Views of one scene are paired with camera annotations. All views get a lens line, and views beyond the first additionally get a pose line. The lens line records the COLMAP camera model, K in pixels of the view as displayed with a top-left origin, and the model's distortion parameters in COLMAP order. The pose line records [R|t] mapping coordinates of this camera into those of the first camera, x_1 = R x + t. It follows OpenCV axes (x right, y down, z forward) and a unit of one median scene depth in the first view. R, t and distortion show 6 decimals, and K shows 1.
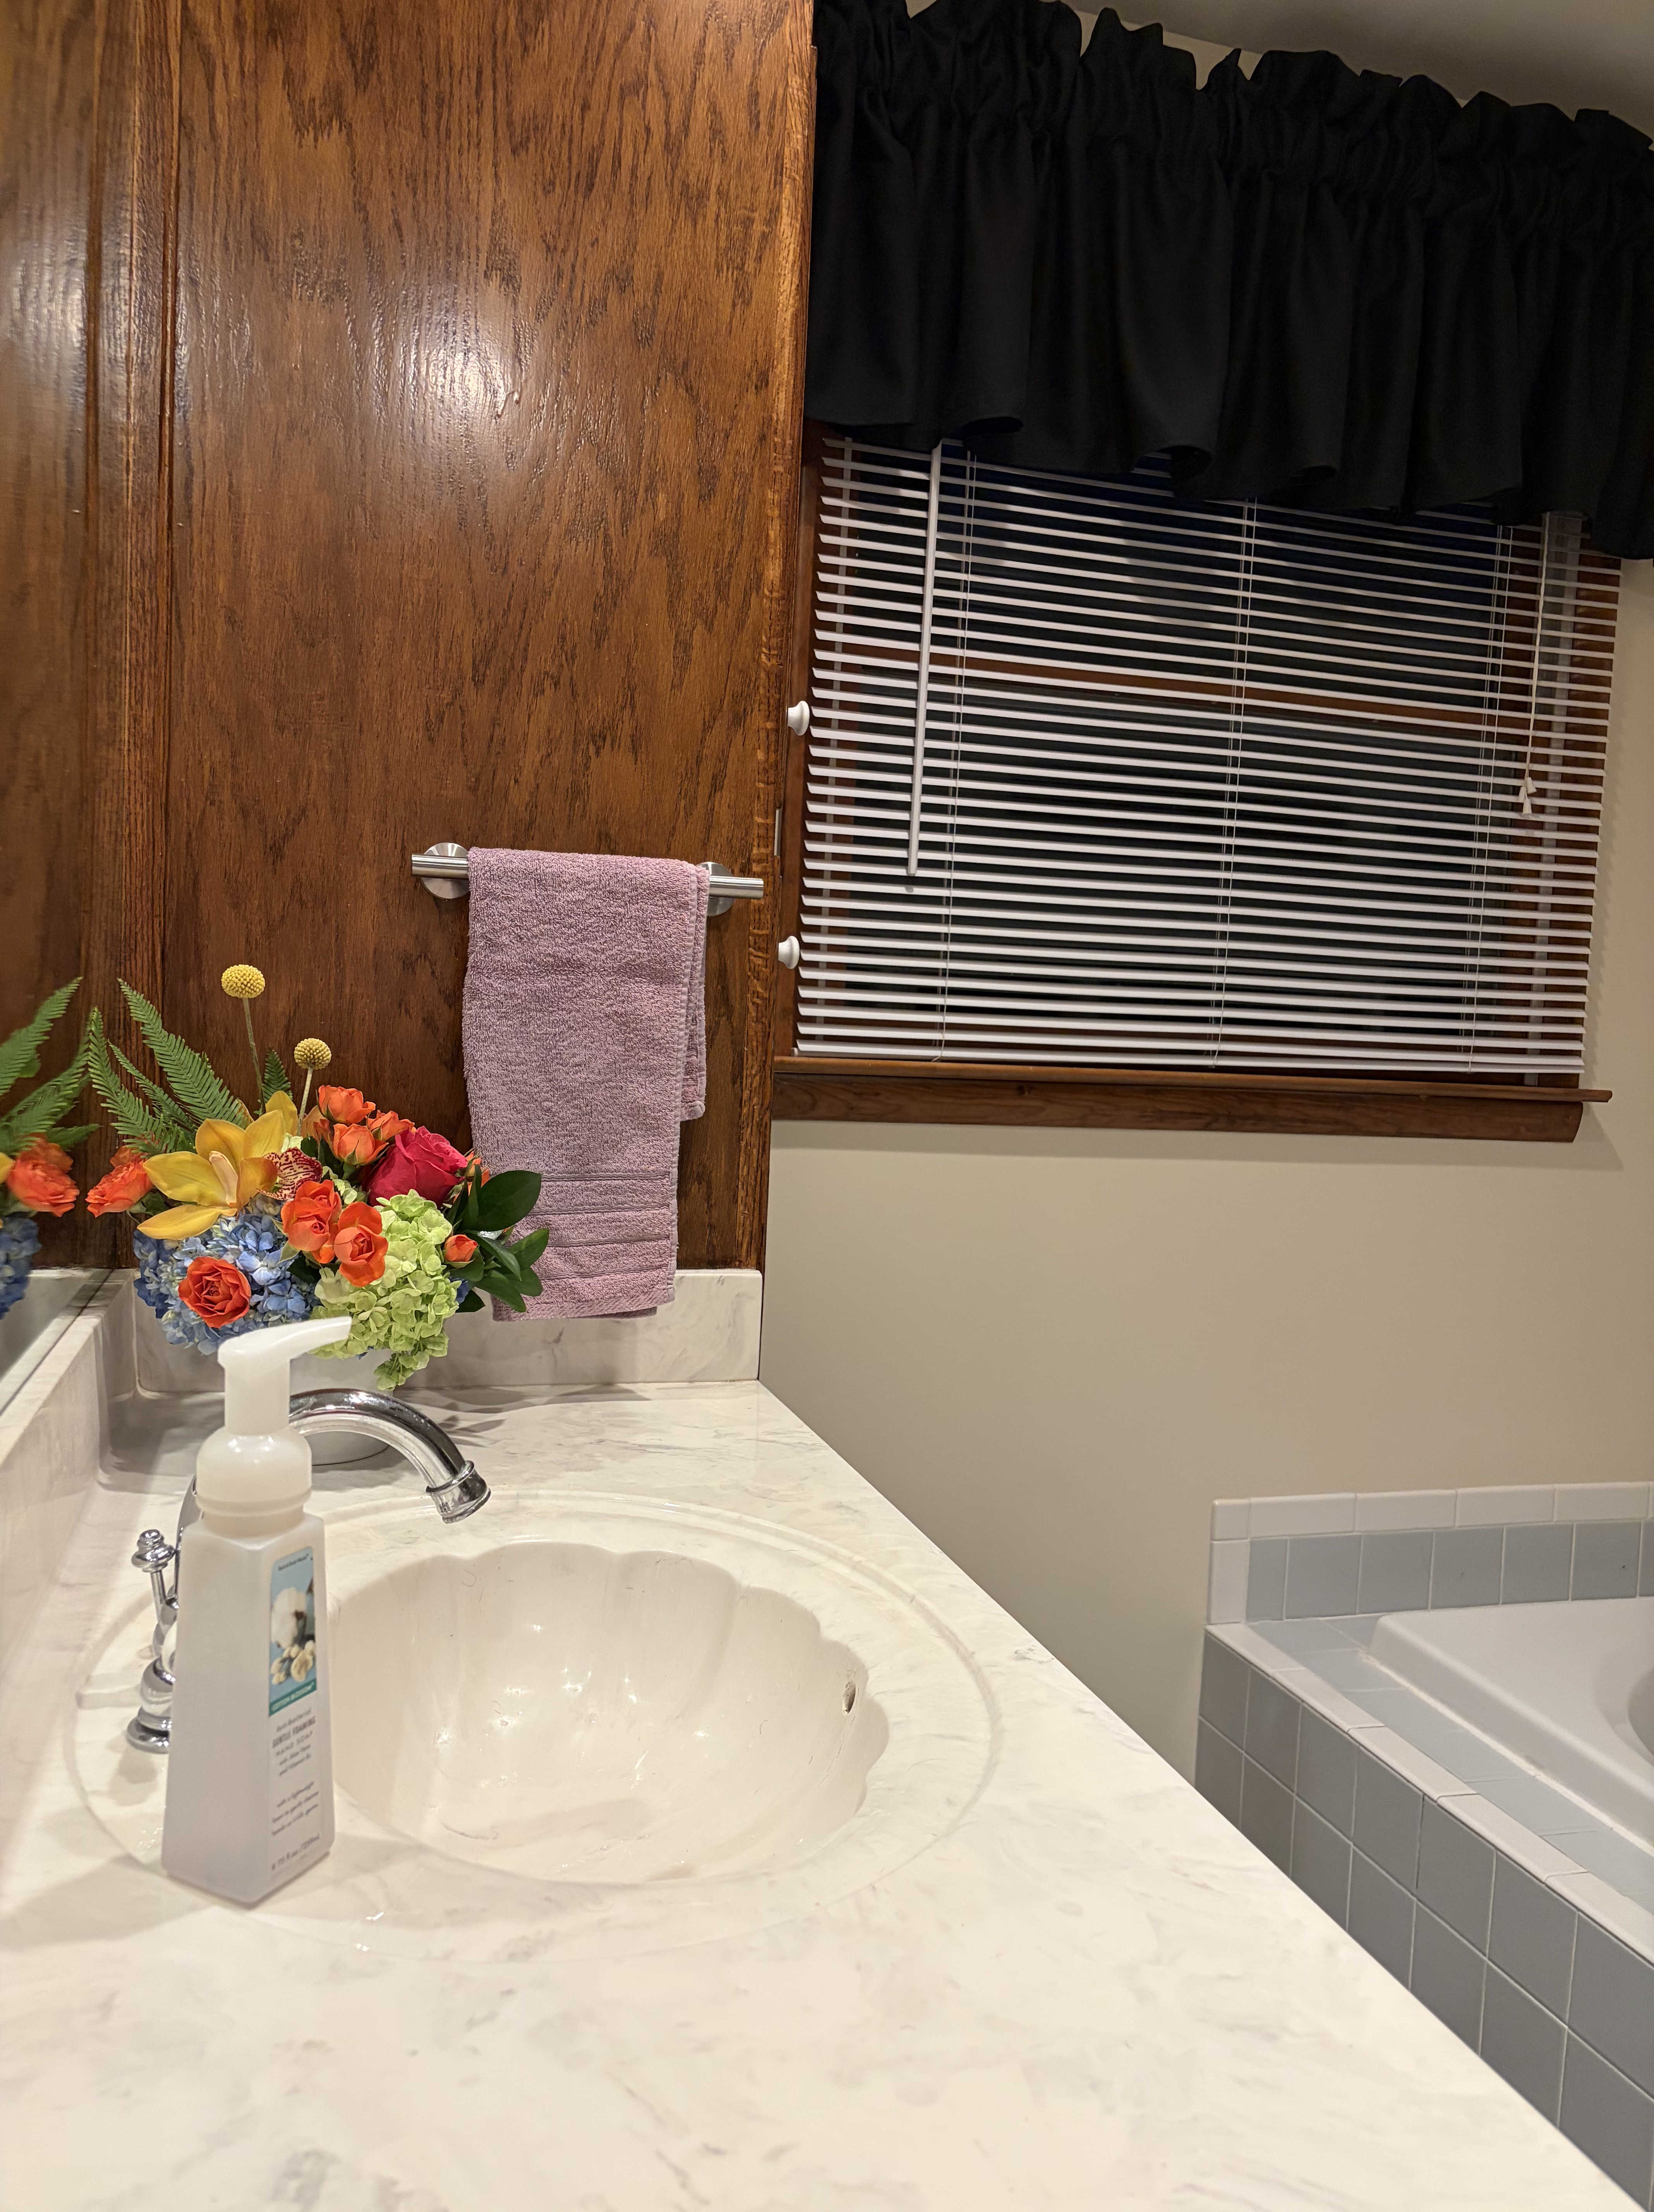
lens RADIAL K [[1668.6, 0, 829.3], [0, 1668.6, 1110.2], [0, 0, 1]] dist [0.025983, -0.029246]
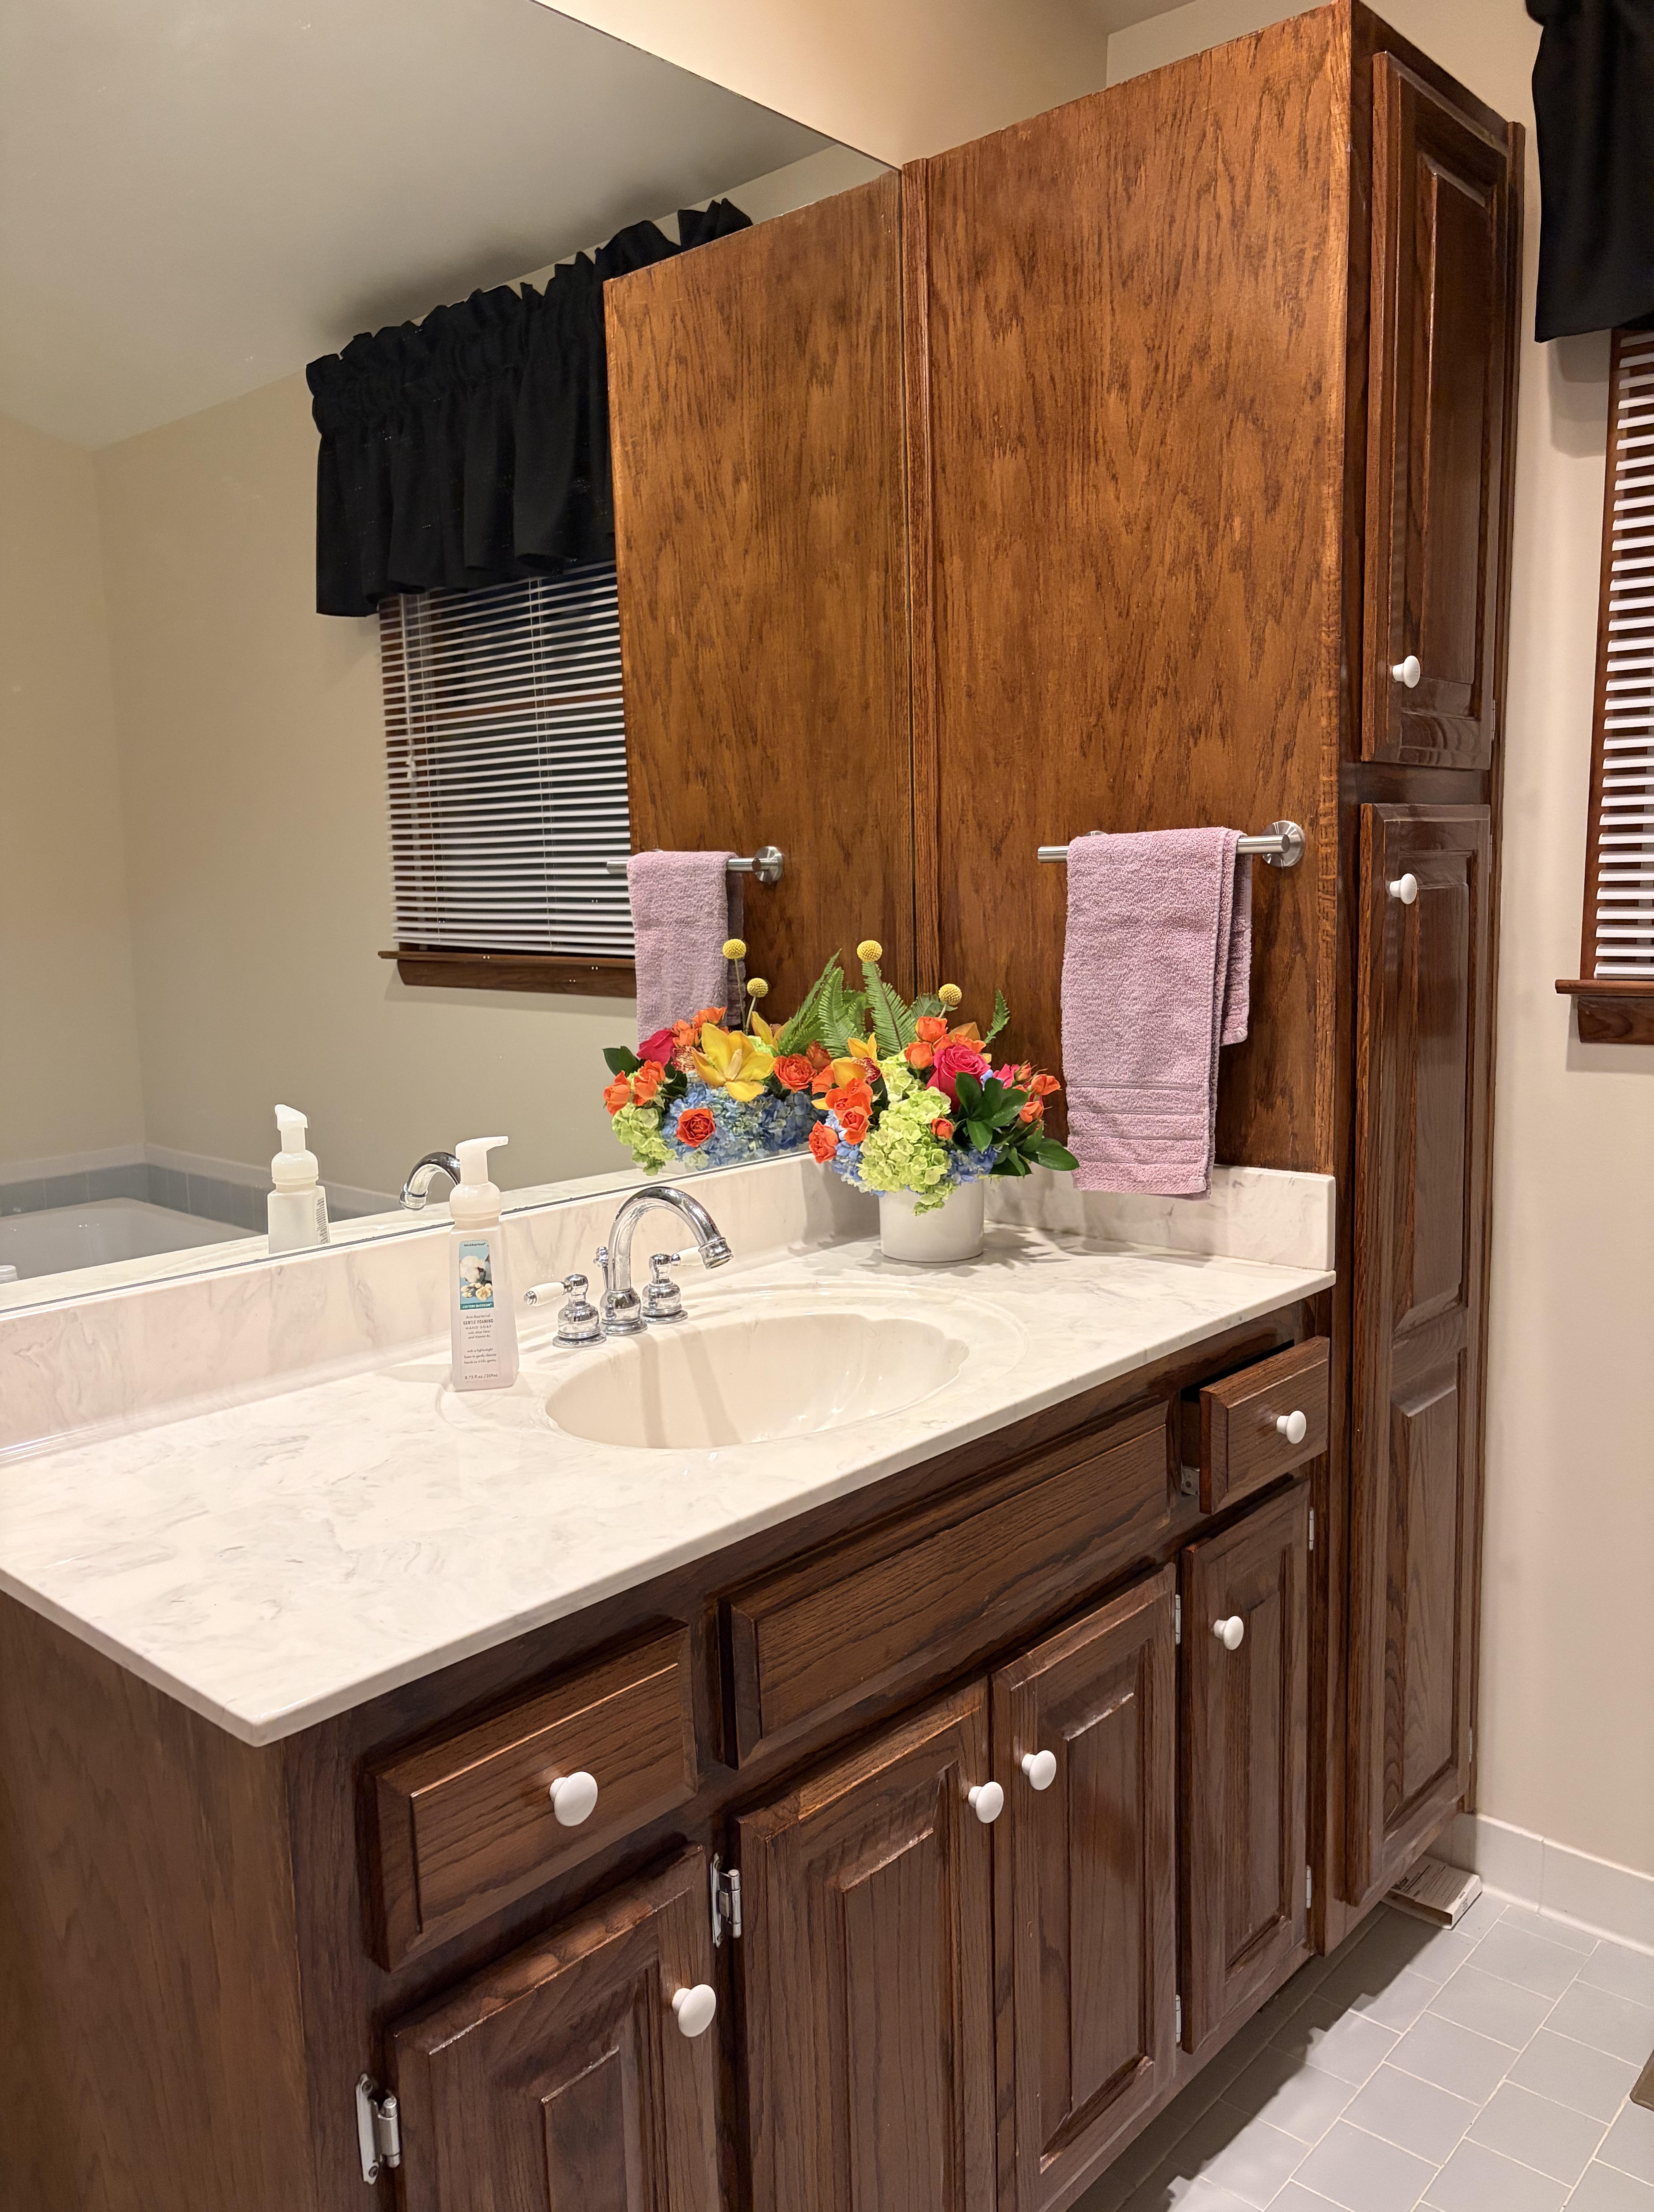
lens RADIAL K [[1668.6, 0, 826.2], [0, 1668.6, 1110.8], [0, 0, 1]] dist [0.025983, -0.029246]
pose [[0.524277, 0.053781, -0.849848, 0.807177], [-0.004360, 0.998160, 0.060477, -0.017308], [0.851537, -0.028002, 0.523547, 0.116555]]
